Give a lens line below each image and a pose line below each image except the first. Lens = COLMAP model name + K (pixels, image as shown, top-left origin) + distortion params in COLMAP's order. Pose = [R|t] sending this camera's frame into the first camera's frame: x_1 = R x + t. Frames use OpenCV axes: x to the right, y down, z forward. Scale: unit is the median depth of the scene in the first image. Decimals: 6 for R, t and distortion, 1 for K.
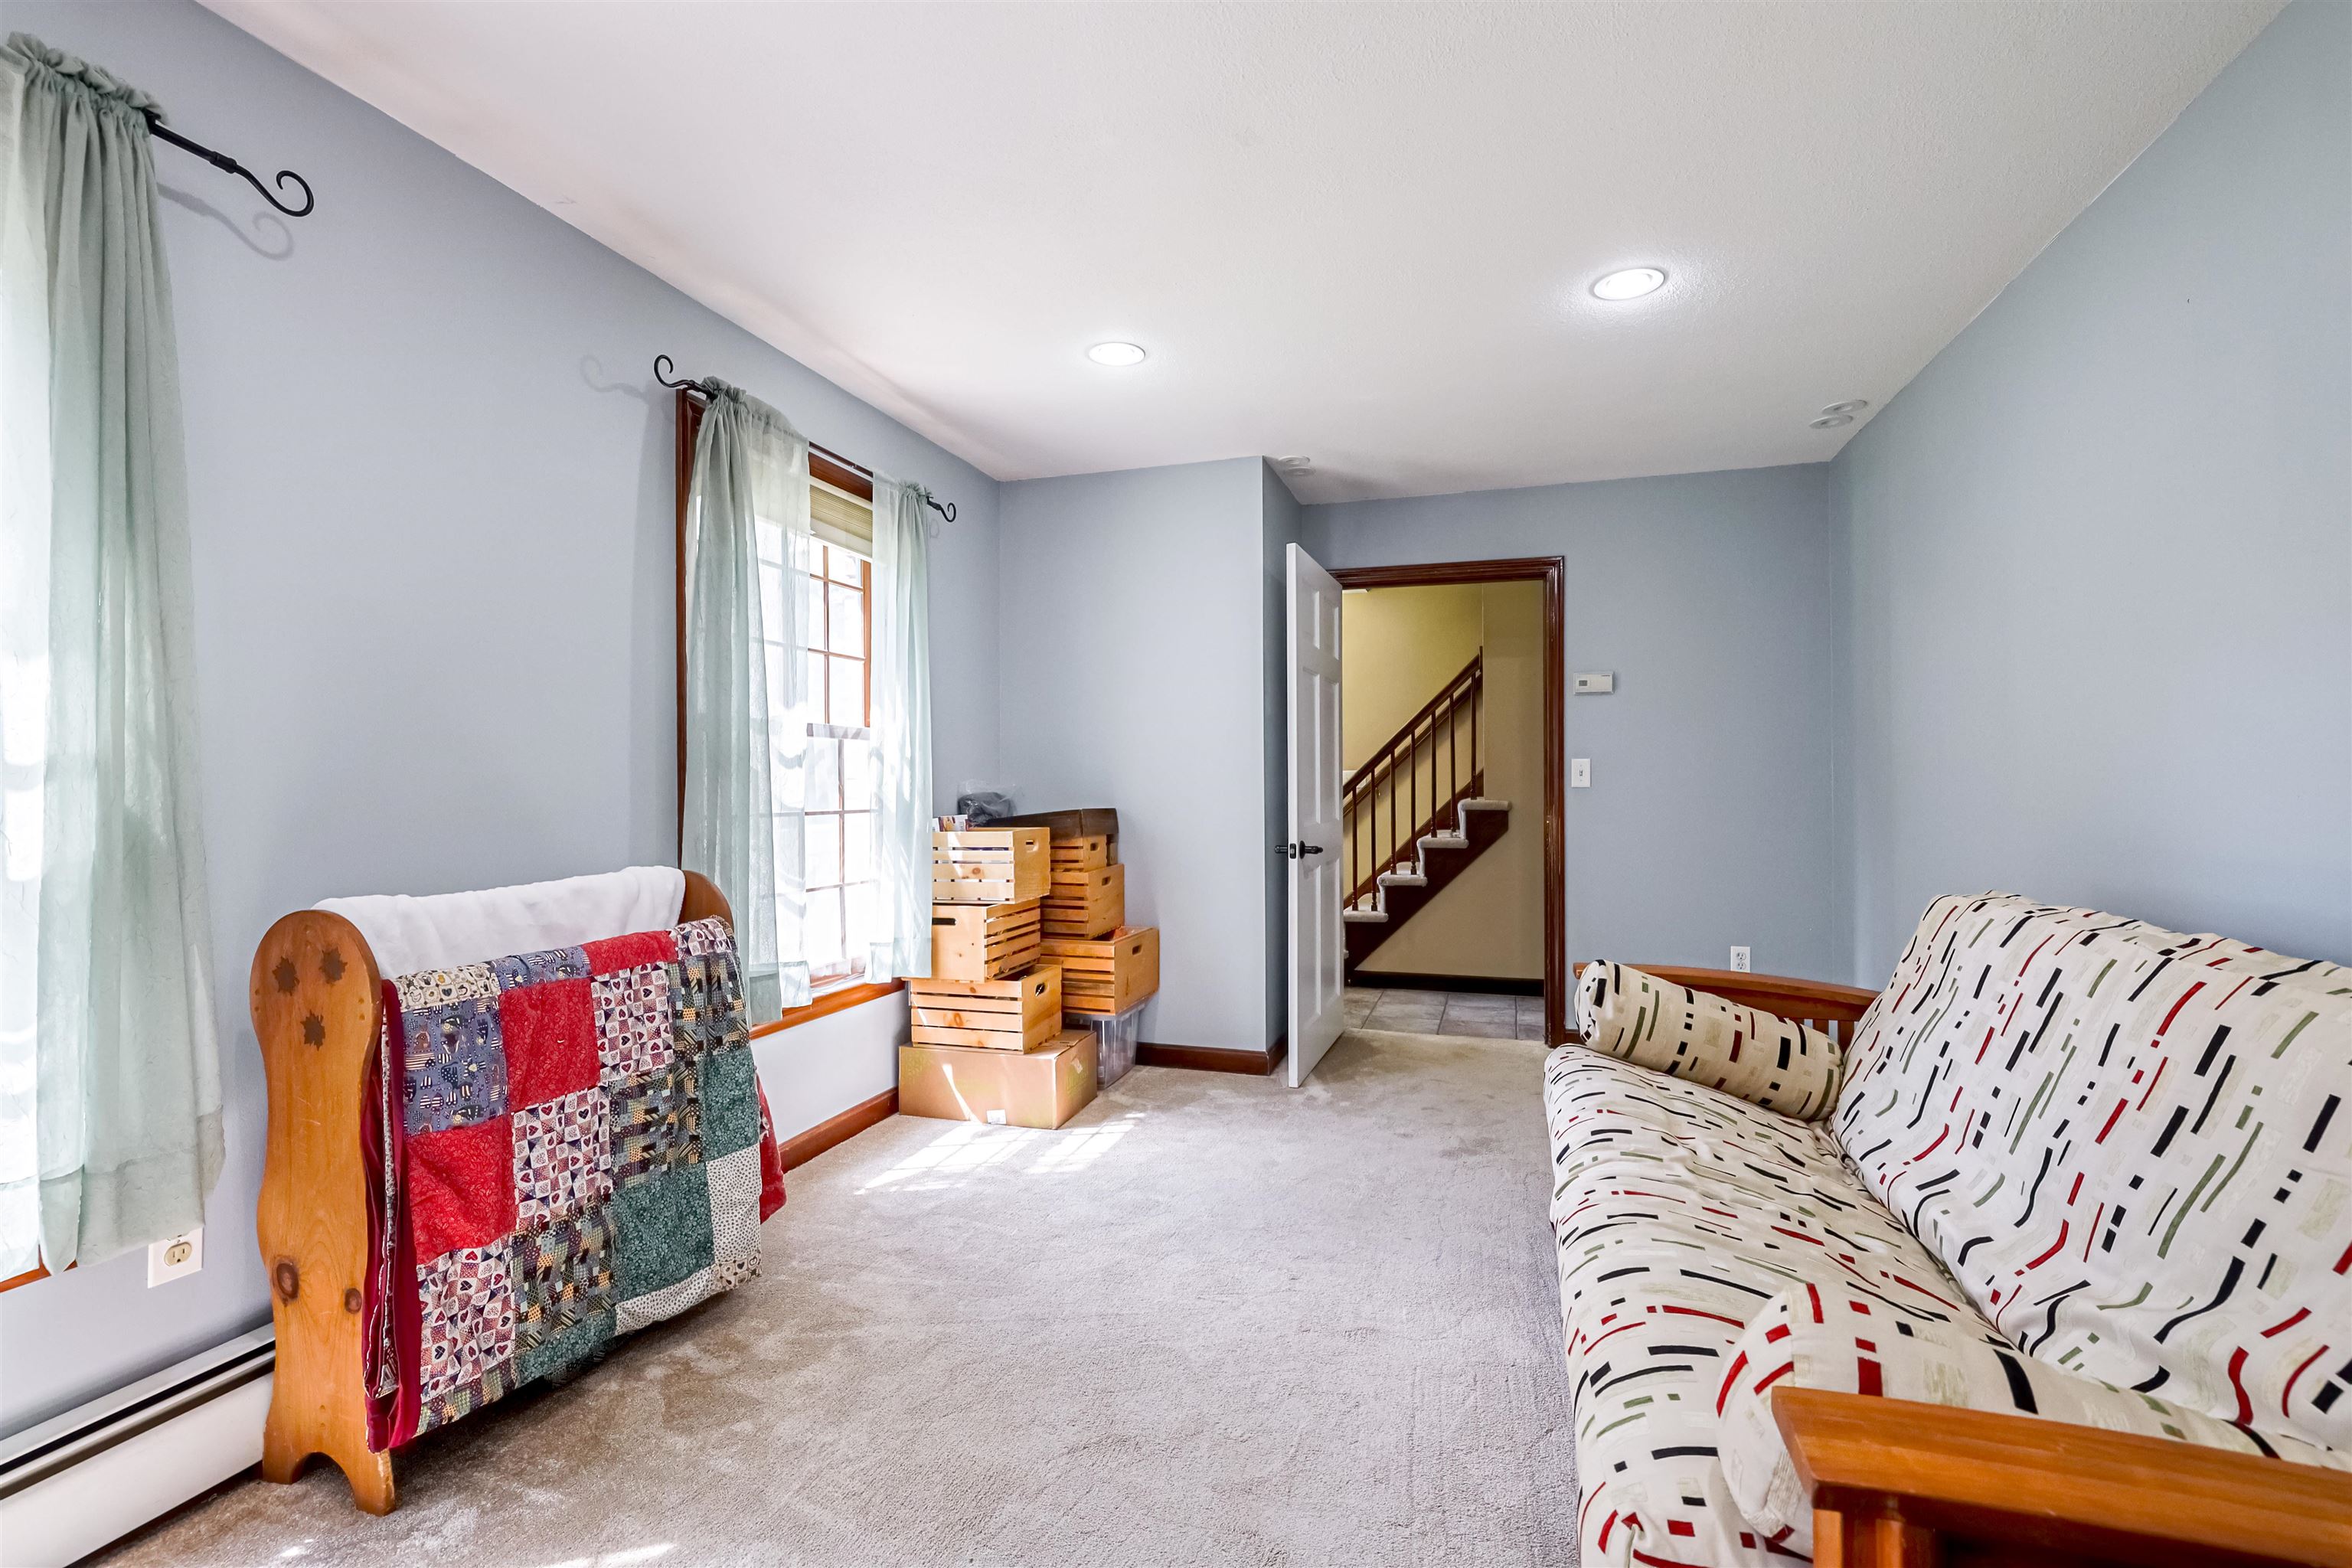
lens RADIAL K [[1051.7, 0, 1190.1], [0, 1051.7, 772.7], [0, 0, 1]] dist [0.005415, -0.004404]
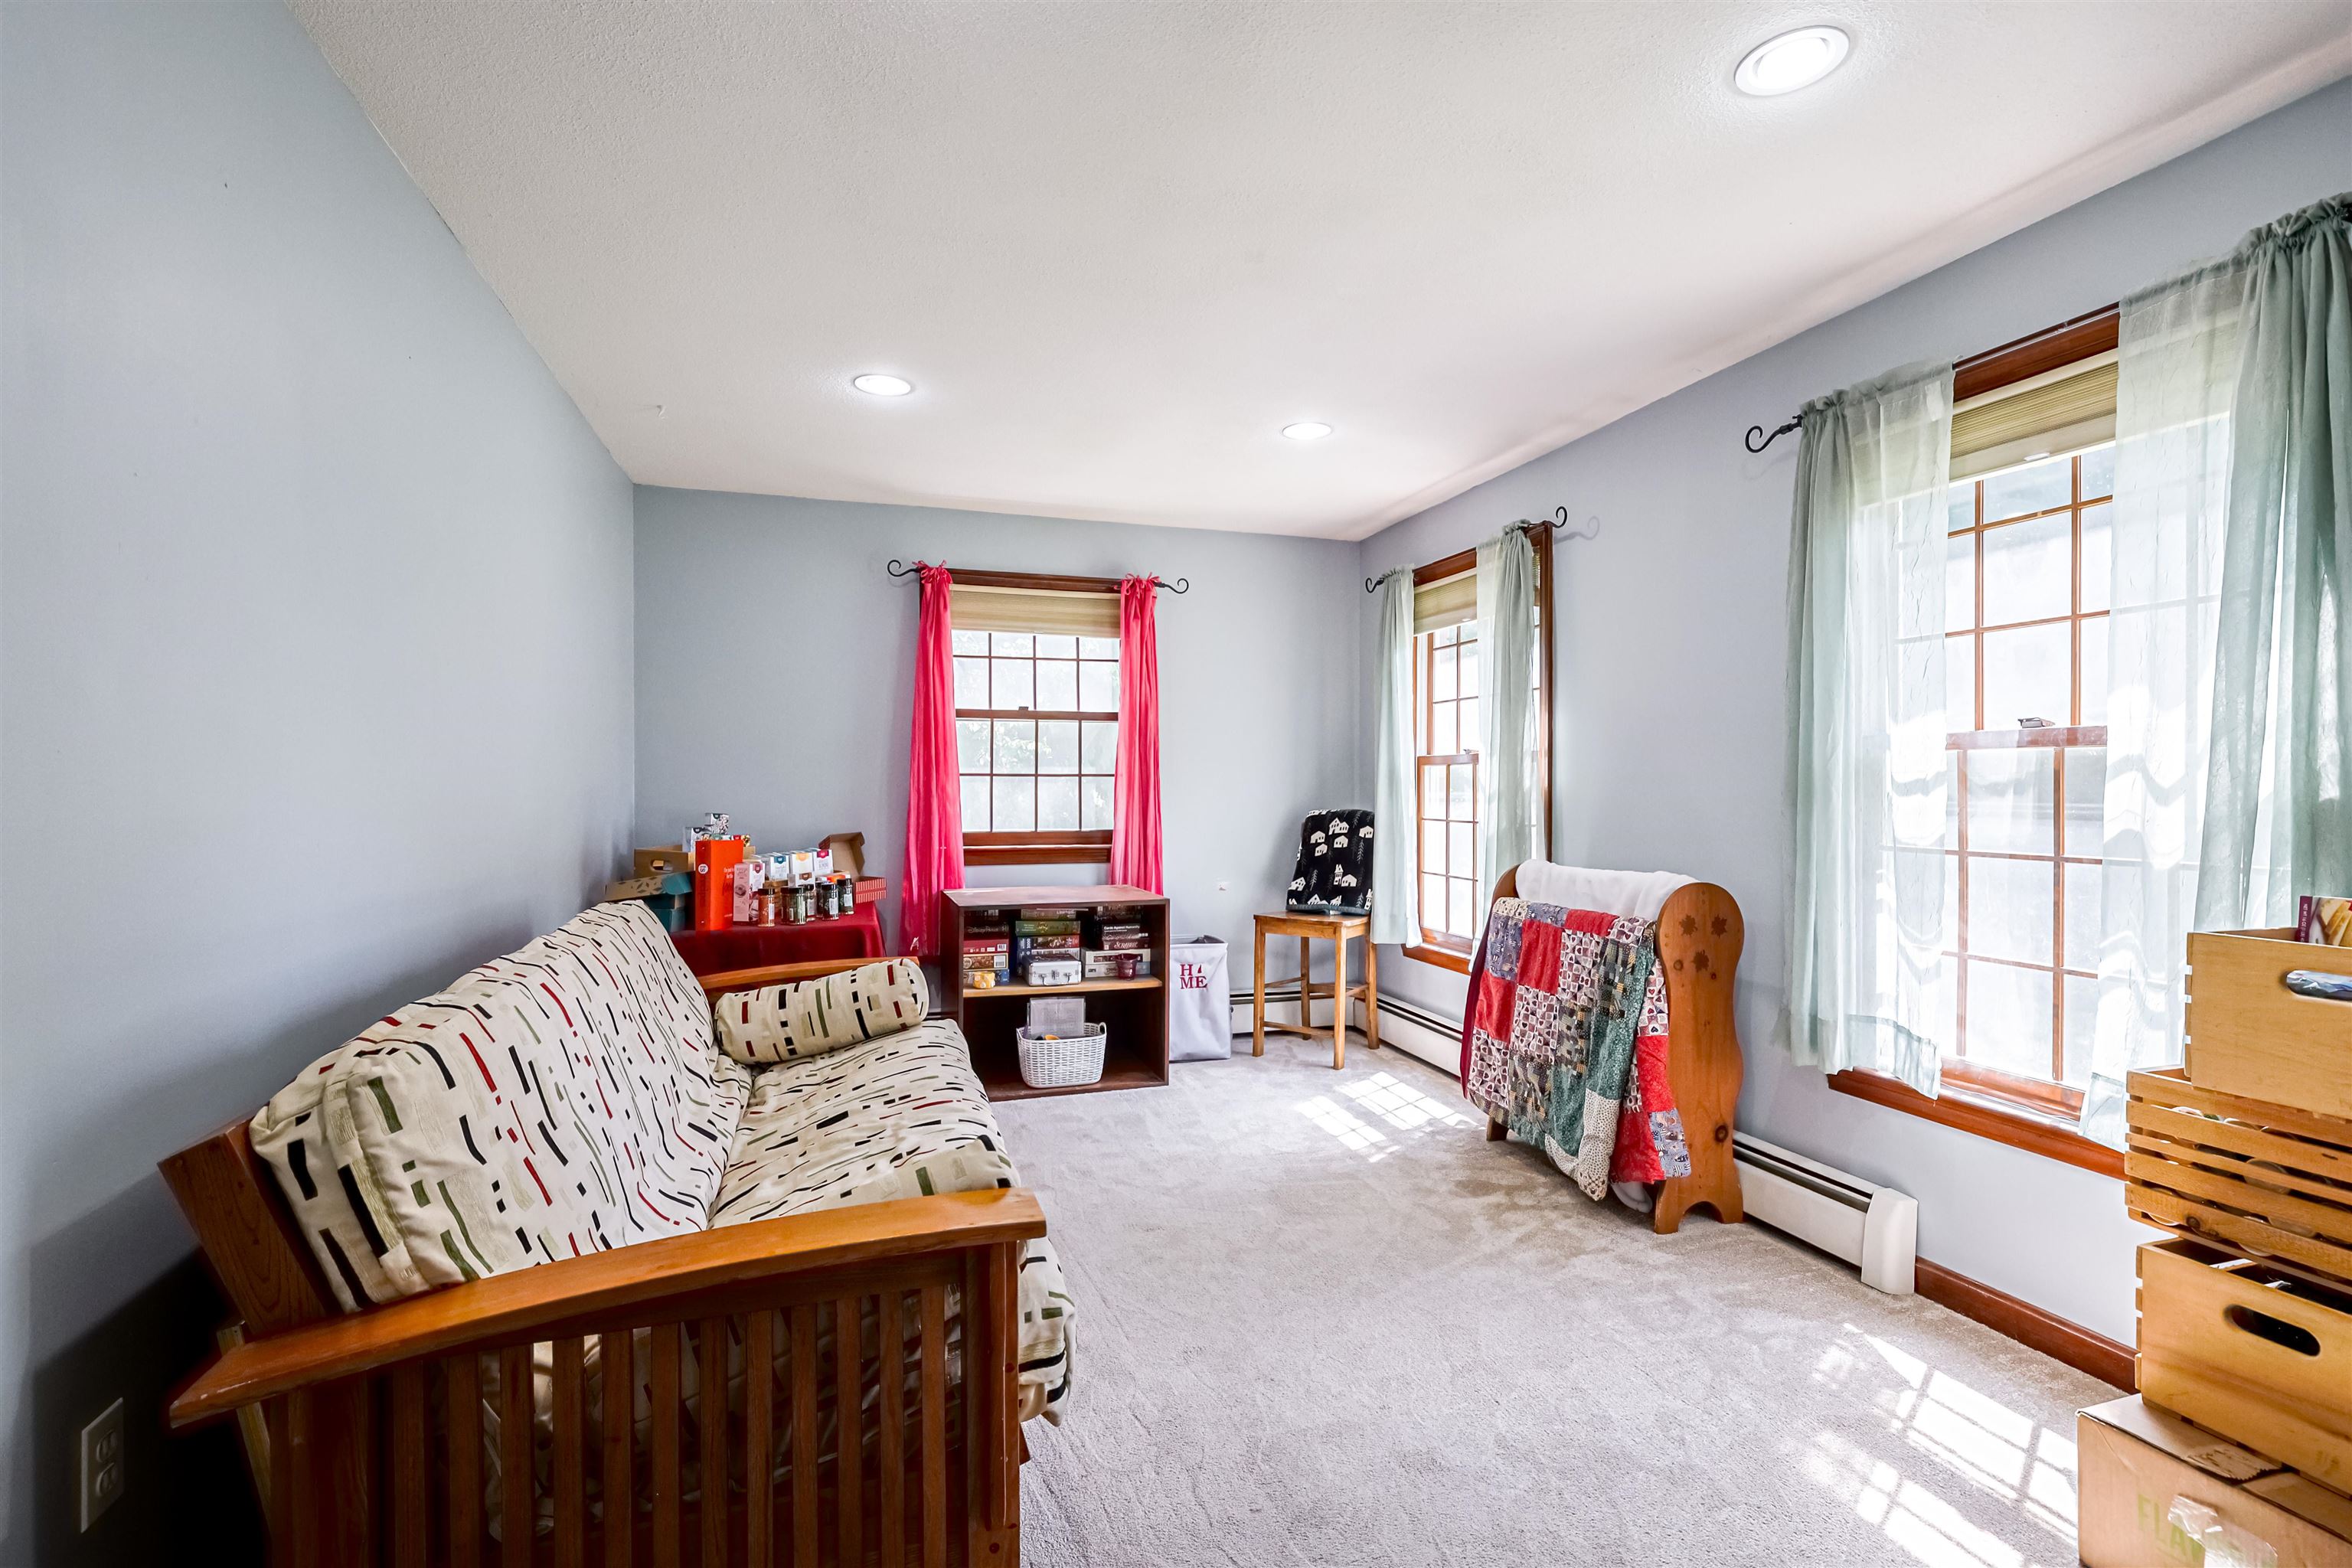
lens RADIAL K [[1051.7, 0, 1186.5], [0, 1051.7, 805.4], [0, 0, 1]] dist [0.005415, -0.004404]
pose [[-0.826079, 0.004470, -0.563536, 0.549804], [0.001297, 0.999981, 0.006030, -0.001265], [0.563552, 0.004250, -0.826069, 1.380451]]
